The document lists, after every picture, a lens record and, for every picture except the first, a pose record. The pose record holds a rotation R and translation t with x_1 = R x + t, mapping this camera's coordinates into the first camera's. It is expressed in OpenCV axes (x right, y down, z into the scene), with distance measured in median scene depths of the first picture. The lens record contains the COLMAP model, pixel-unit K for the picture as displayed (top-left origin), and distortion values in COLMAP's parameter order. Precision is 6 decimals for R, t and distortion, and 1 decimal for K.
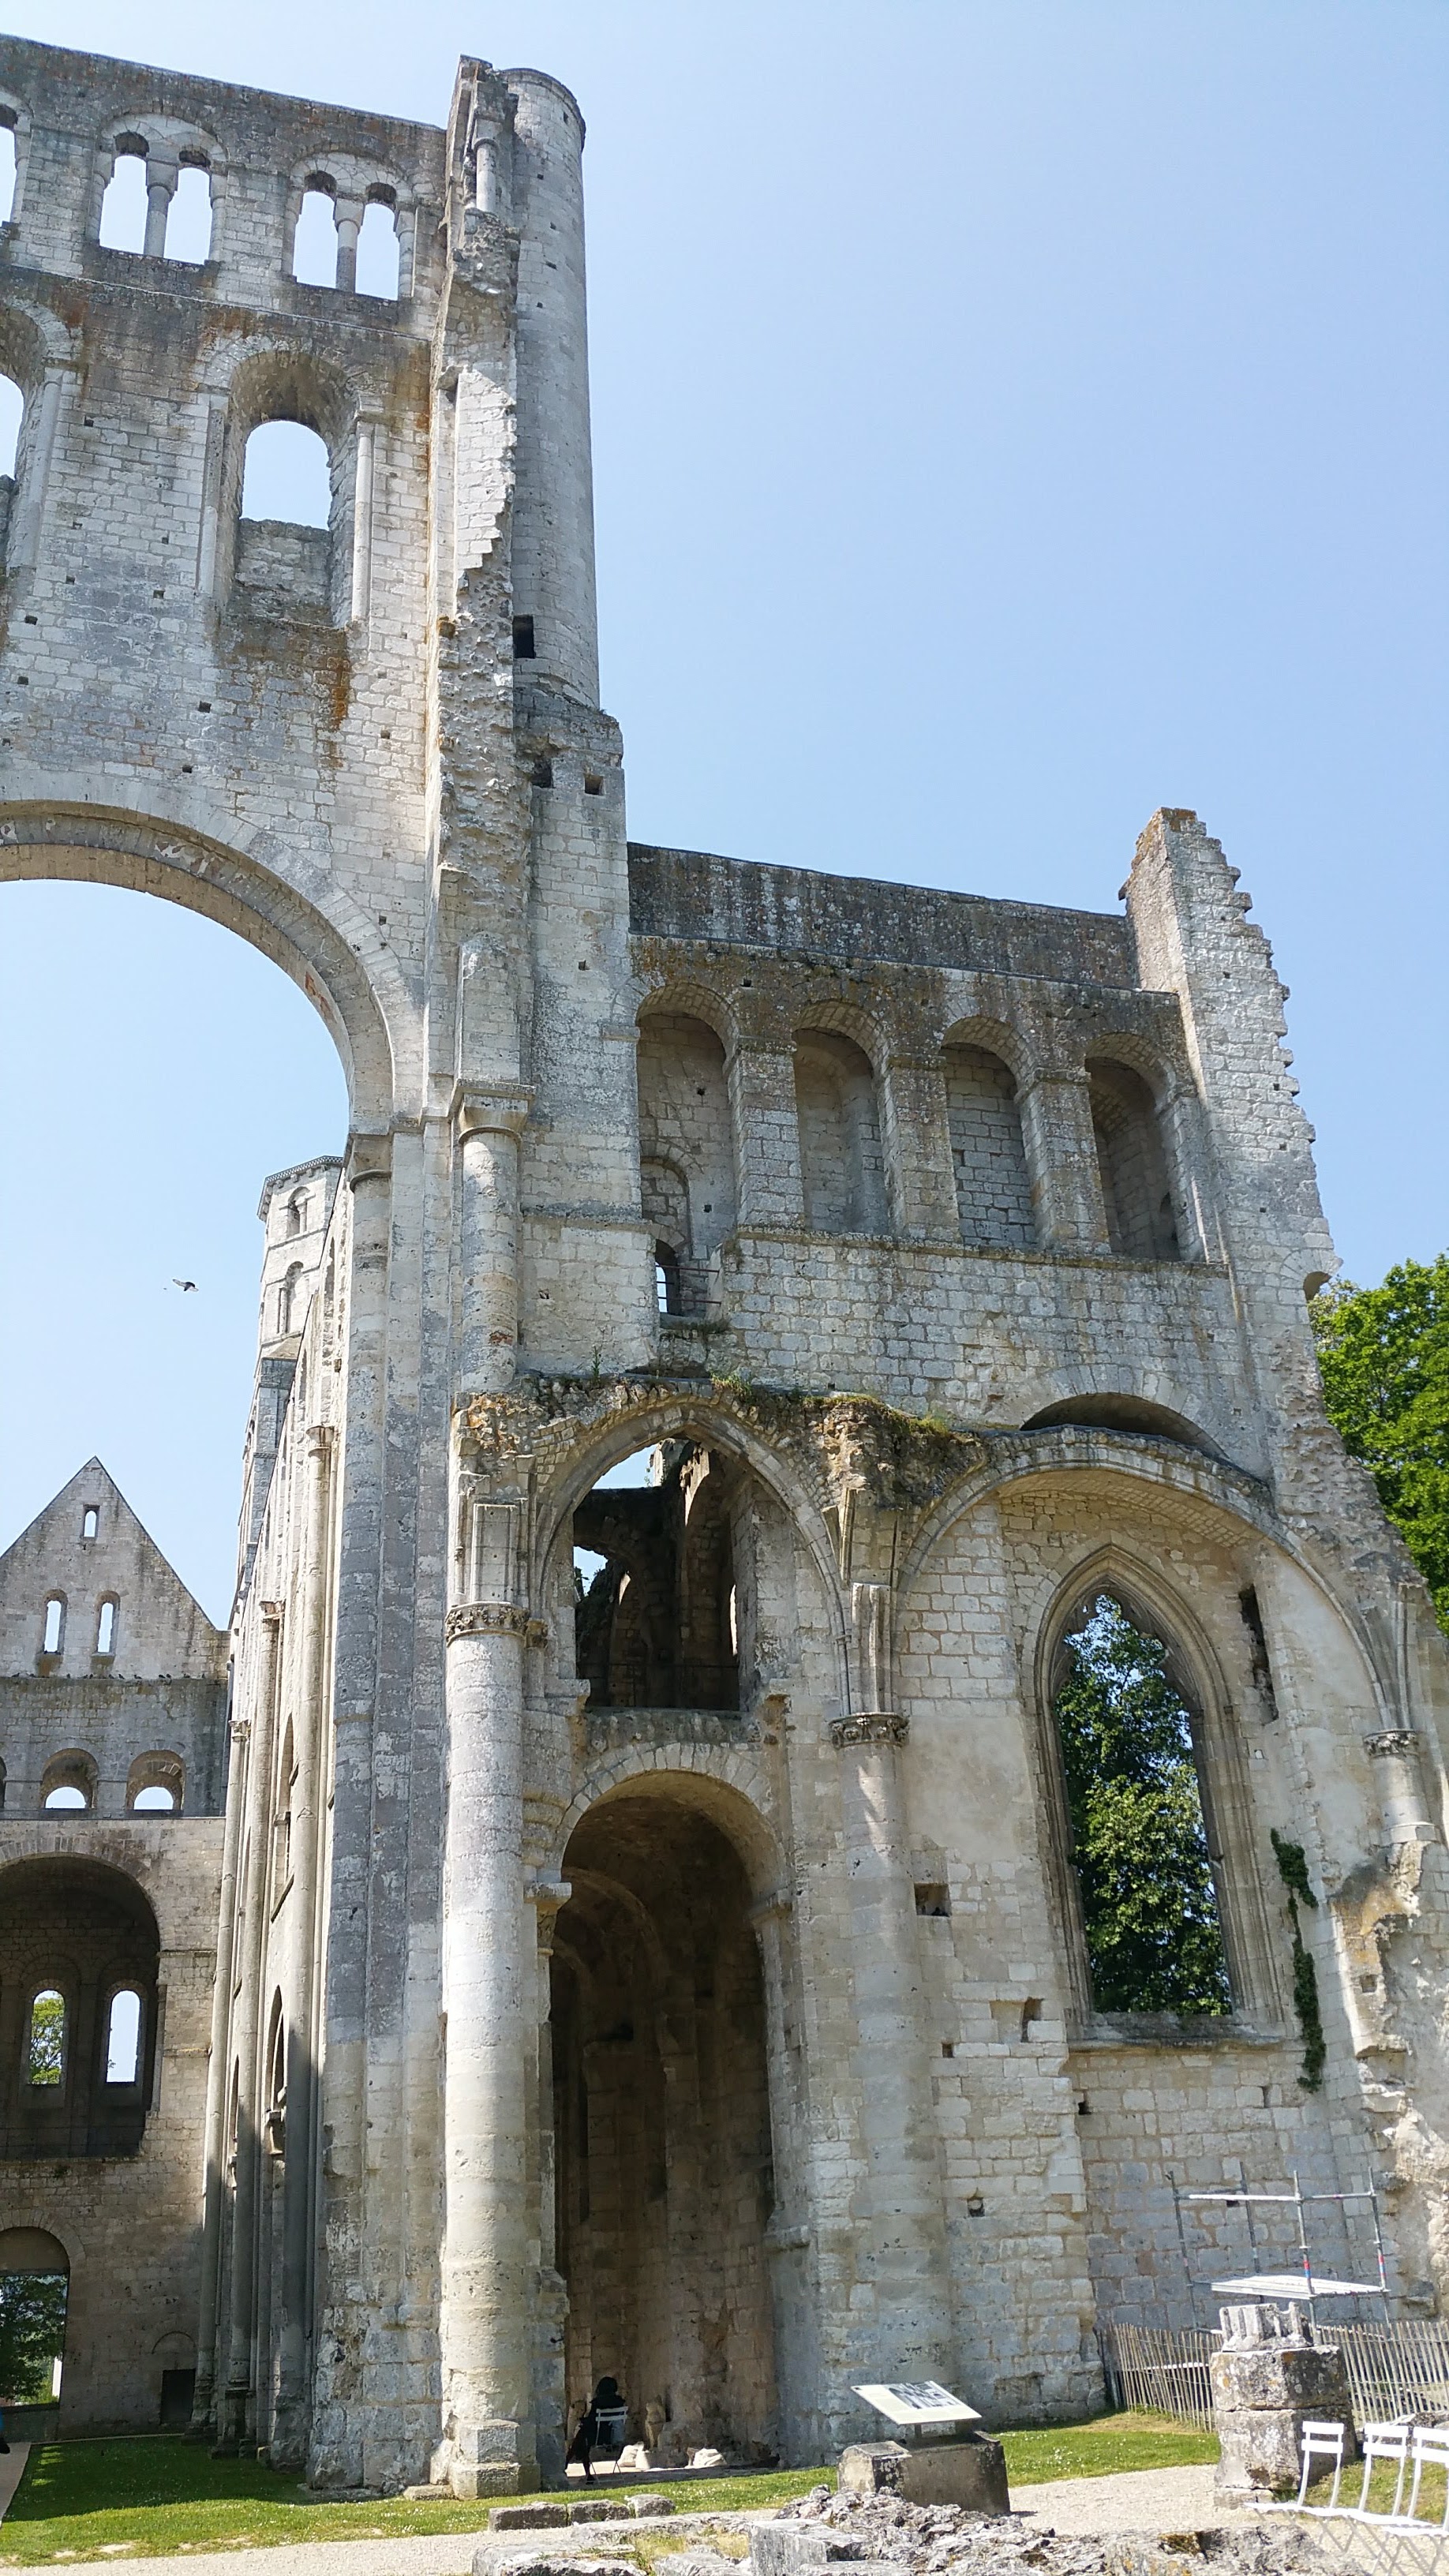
lens RADIAL K [[2067.1, 0, 723.4], [0, 2067.1, 1304.0], [0, 0, 1]] dist [0.145586, -0.328072]
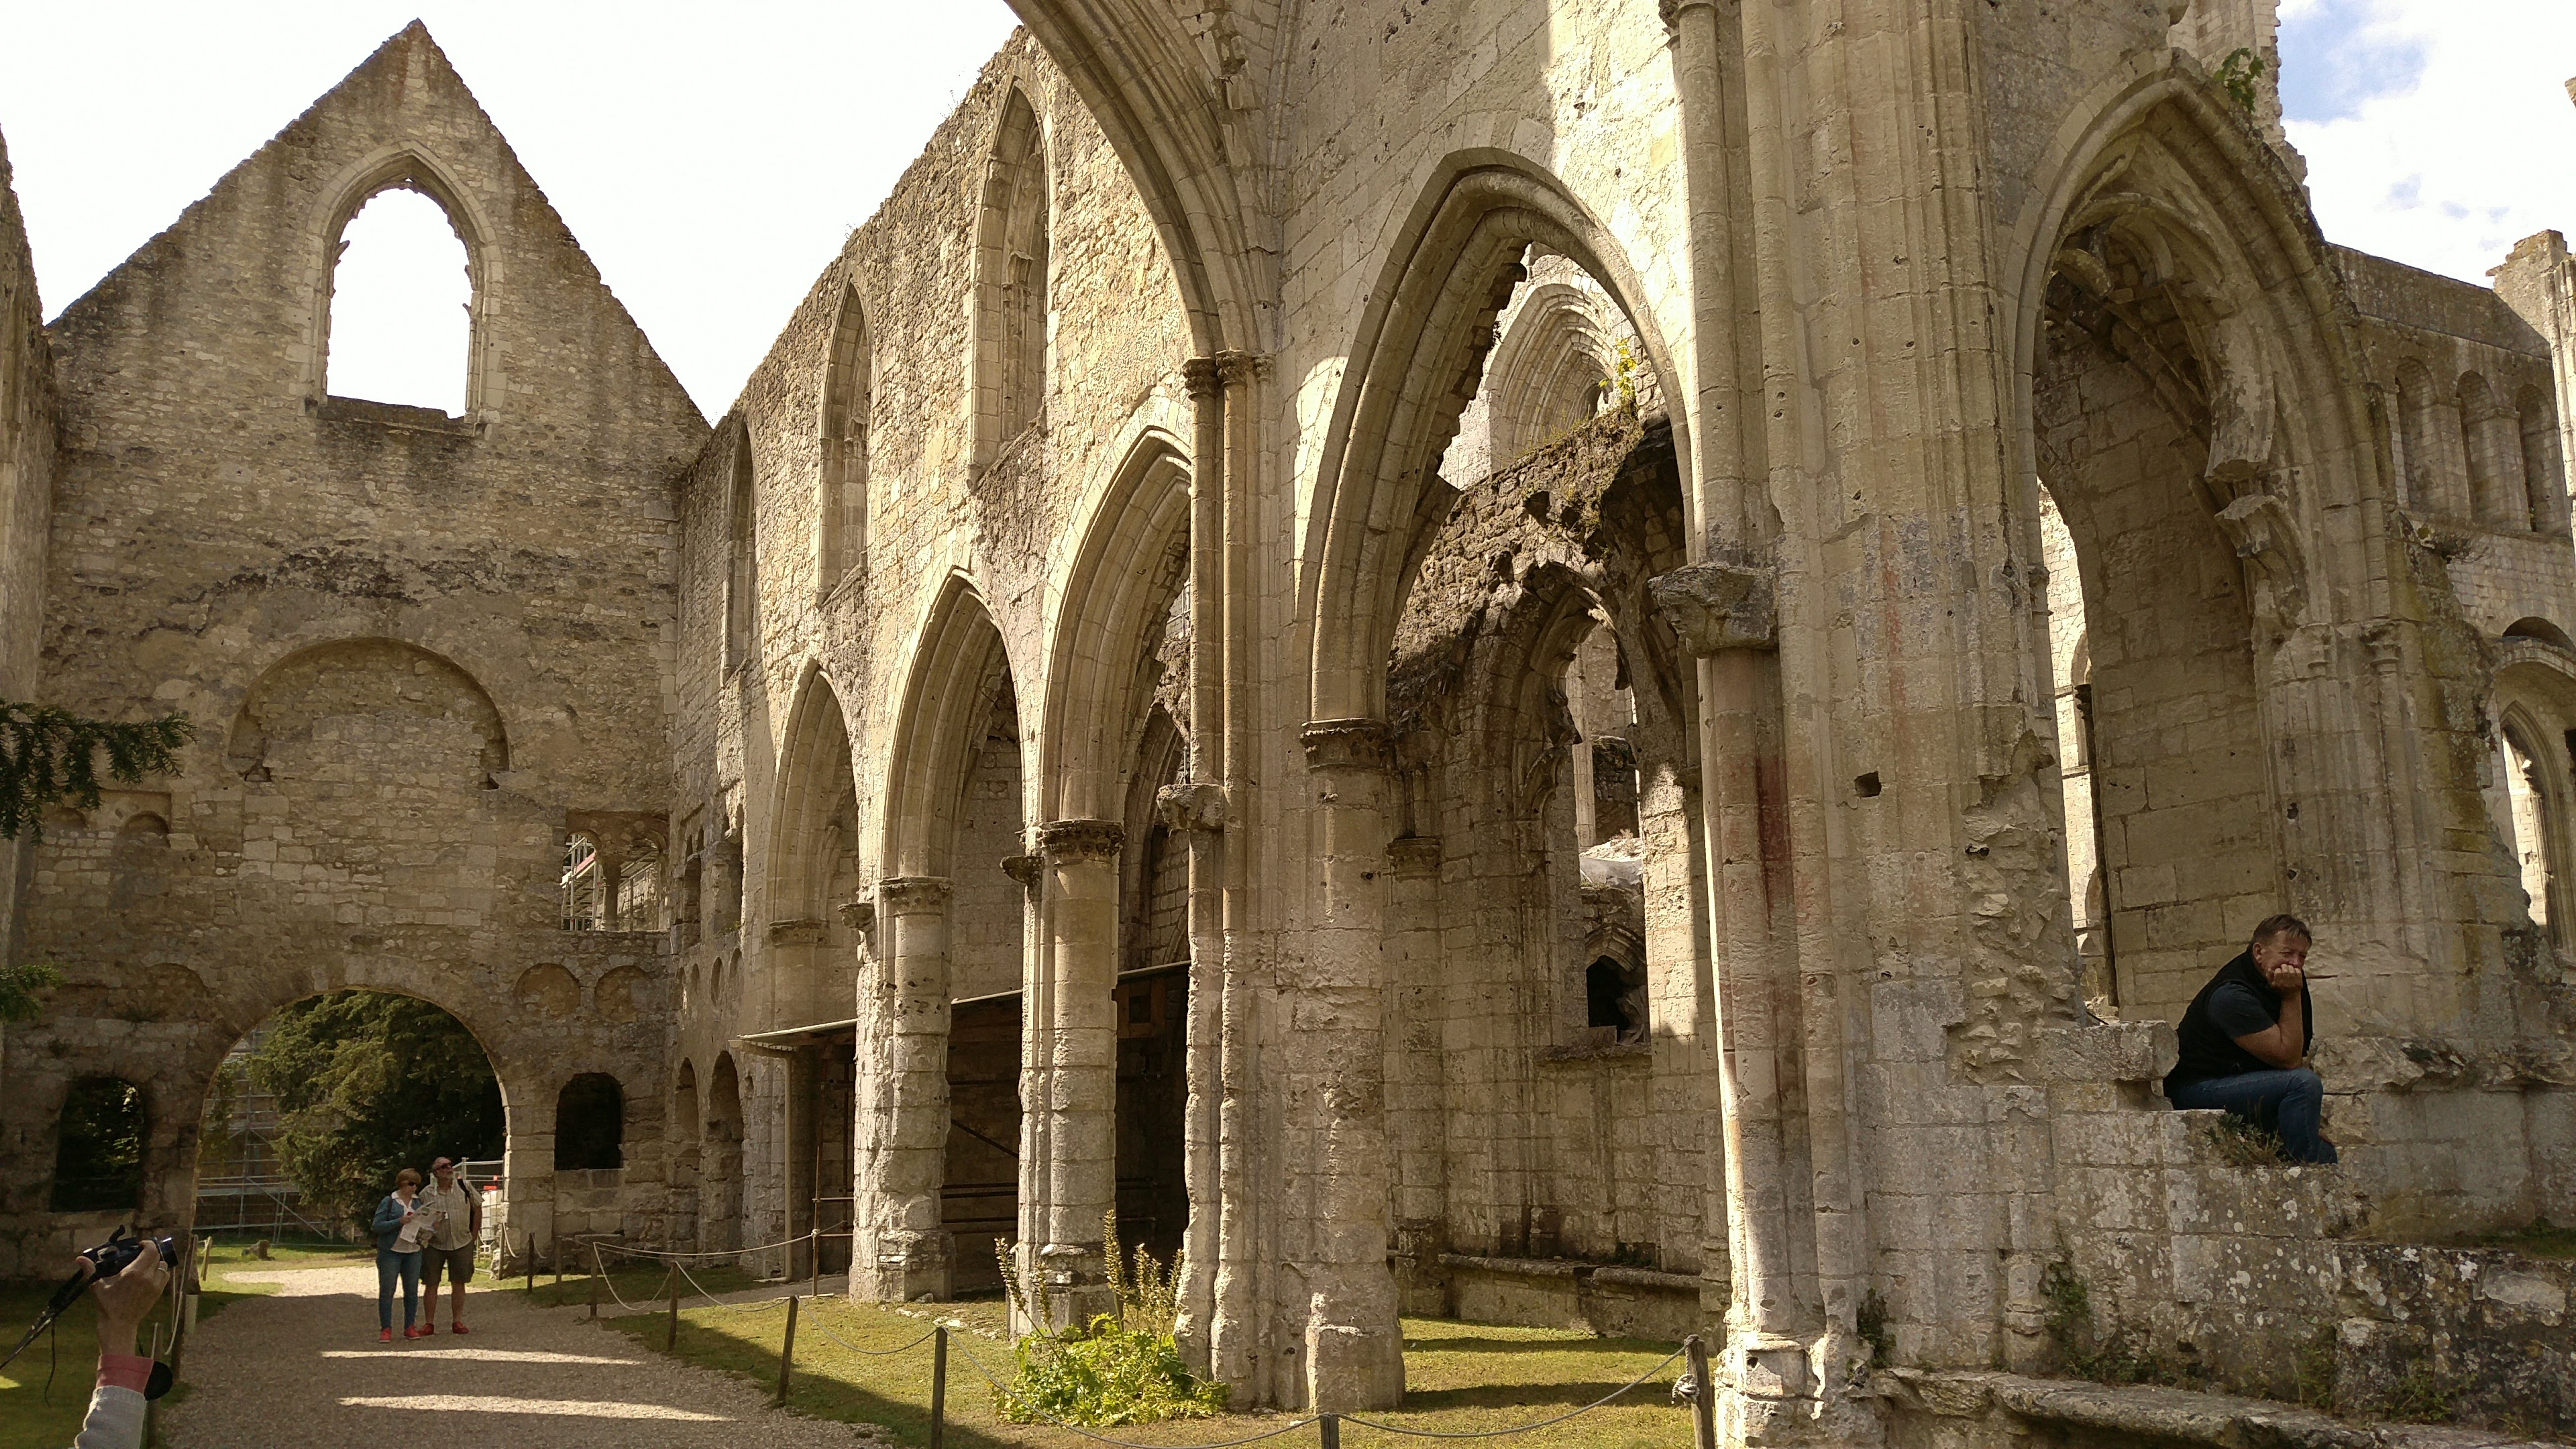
lens RADIAL K [[2039.9, 0, 1288.0], [0, 2039.9, 724.5], [0, 0, 1]] dist [0.004987, 0.000349]
pose [[0.978966, 0.073497, 0.190326, -1.114354], [-0.119033, 0.963390, 0.240231, -0.151977], [-0.165702, -0.257833, 0.951875, -0.461095]]
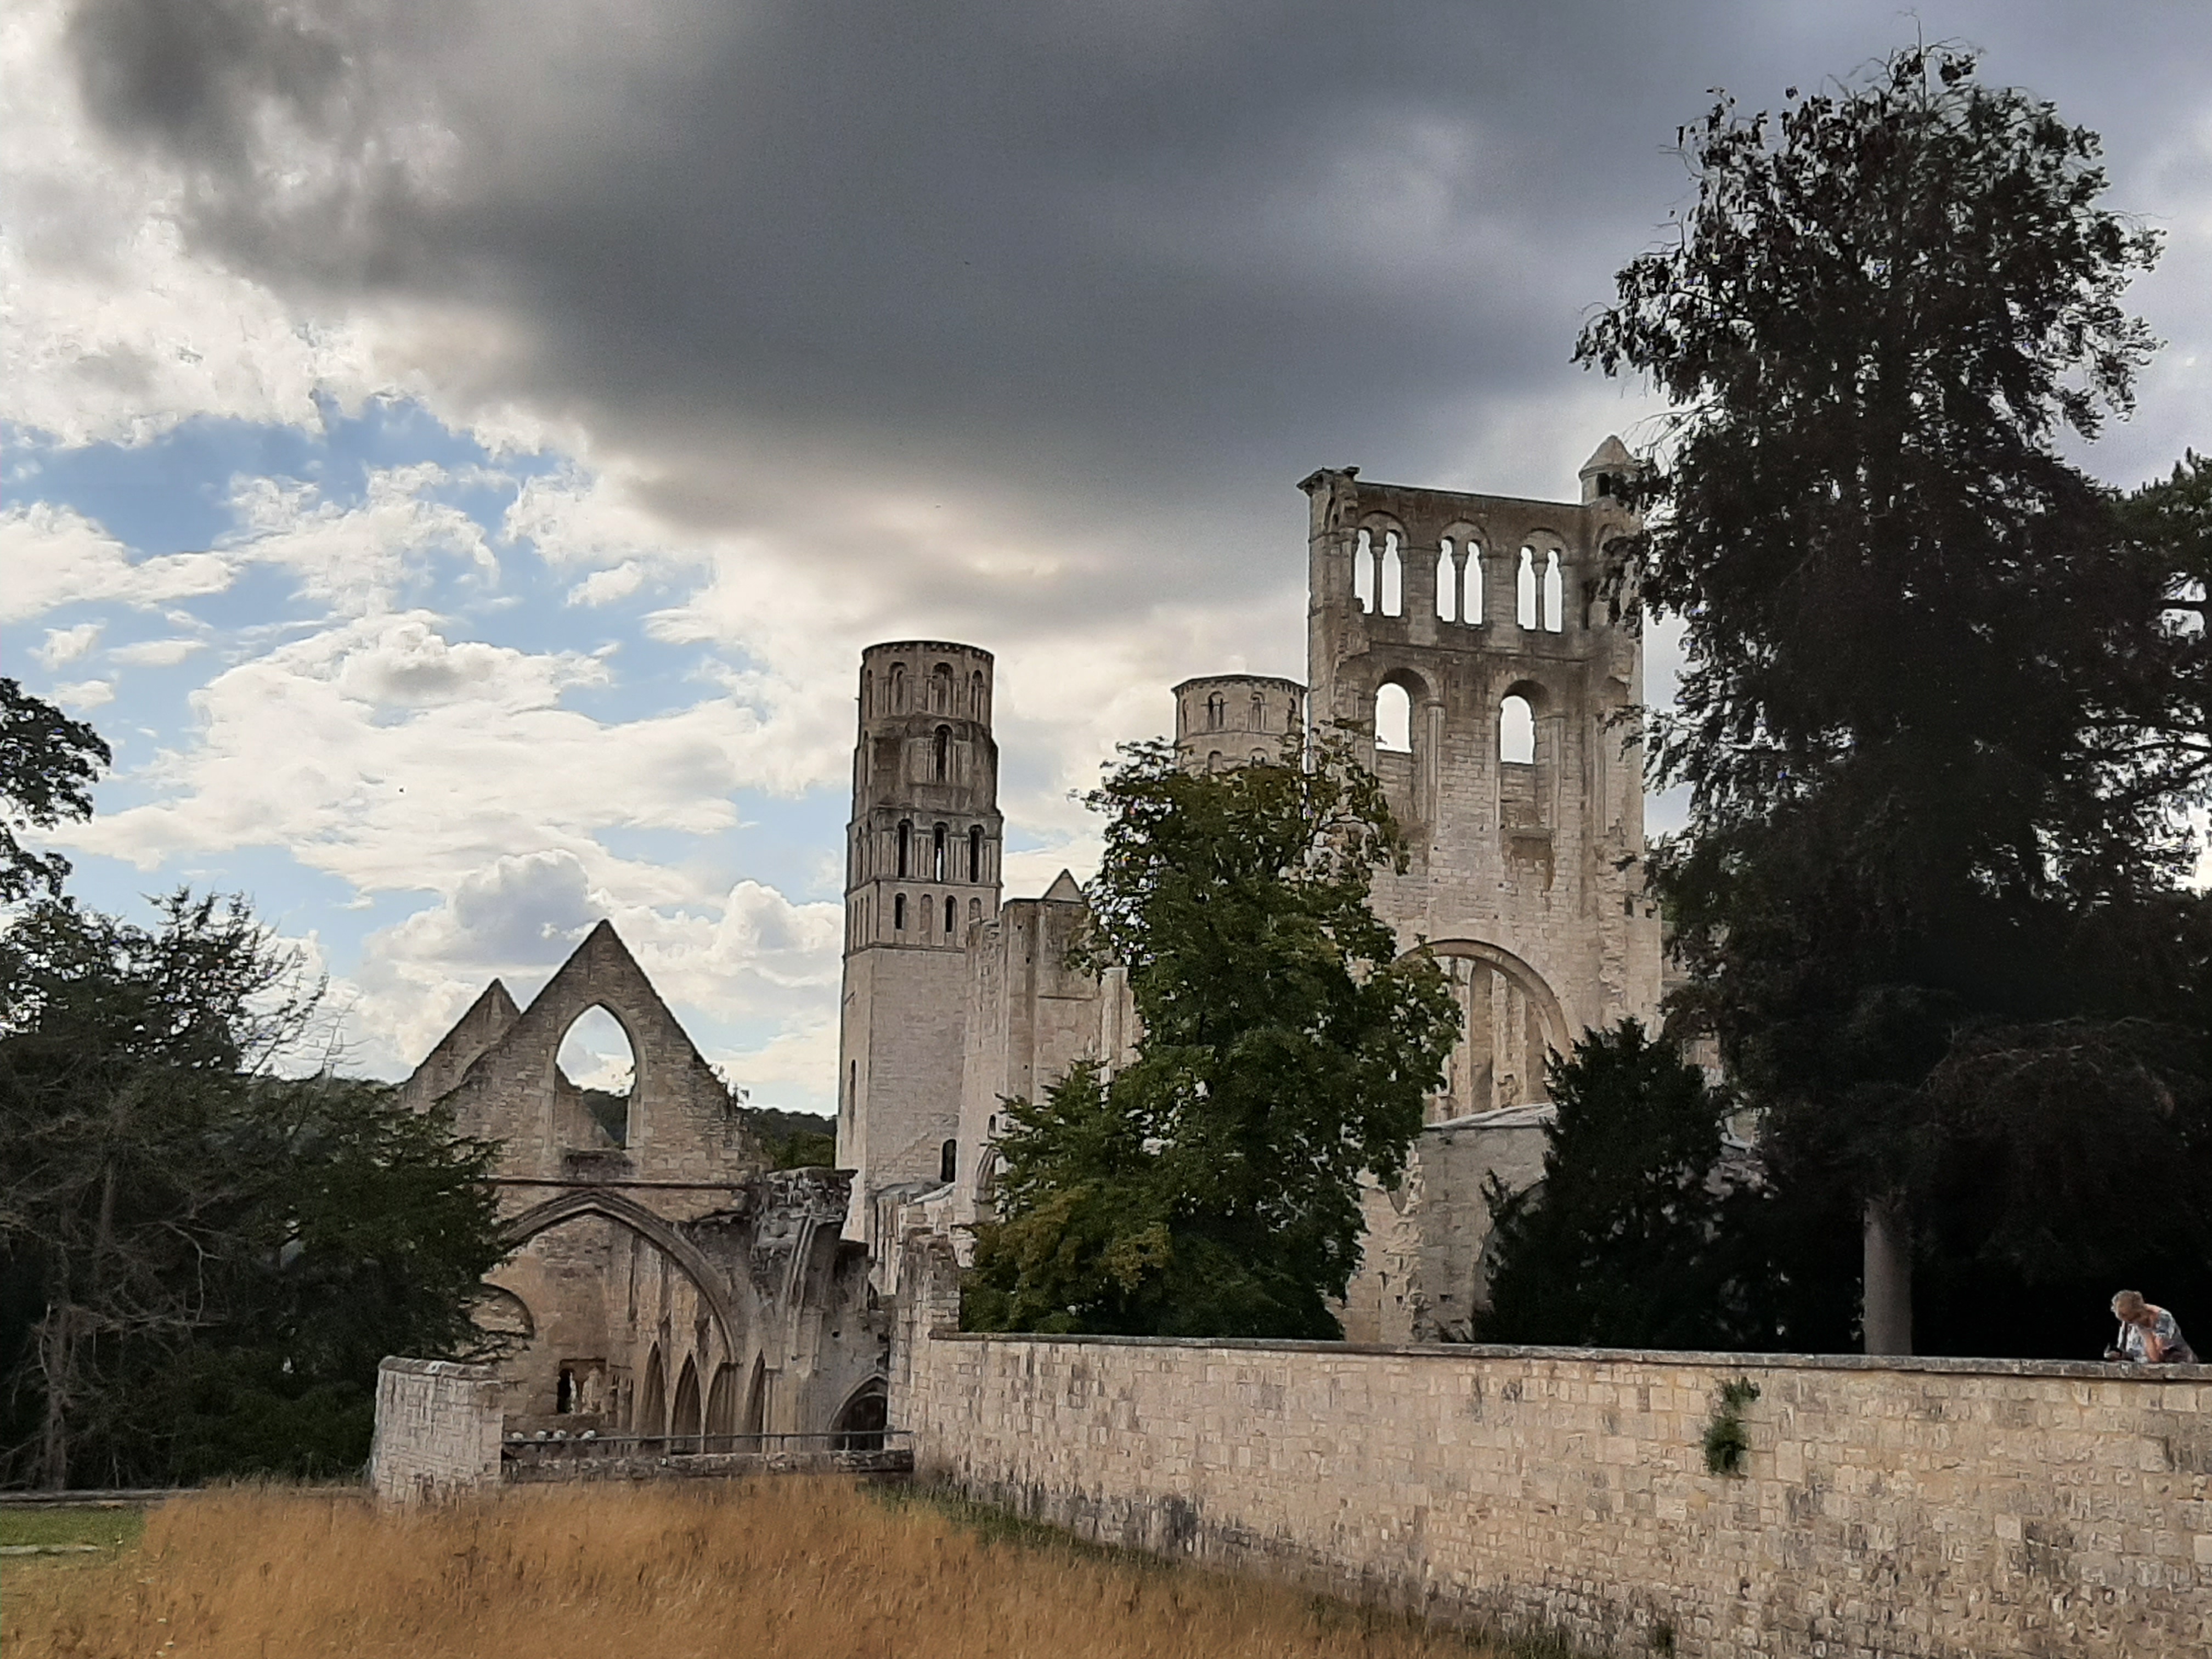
lens RADIAL K [[3161.3, 0, 1106.7], [0, 3161.3, 765.9], [0, 0, 1]] dist [0.139753, 0.019007]
pose [[0.995864, 0.081531, 0.040085, -0.876861], [-0.089291, 0.959772, 0.266206, -1.380616], [-0.016768, -0.268684, 0.963082, -2.554076]]
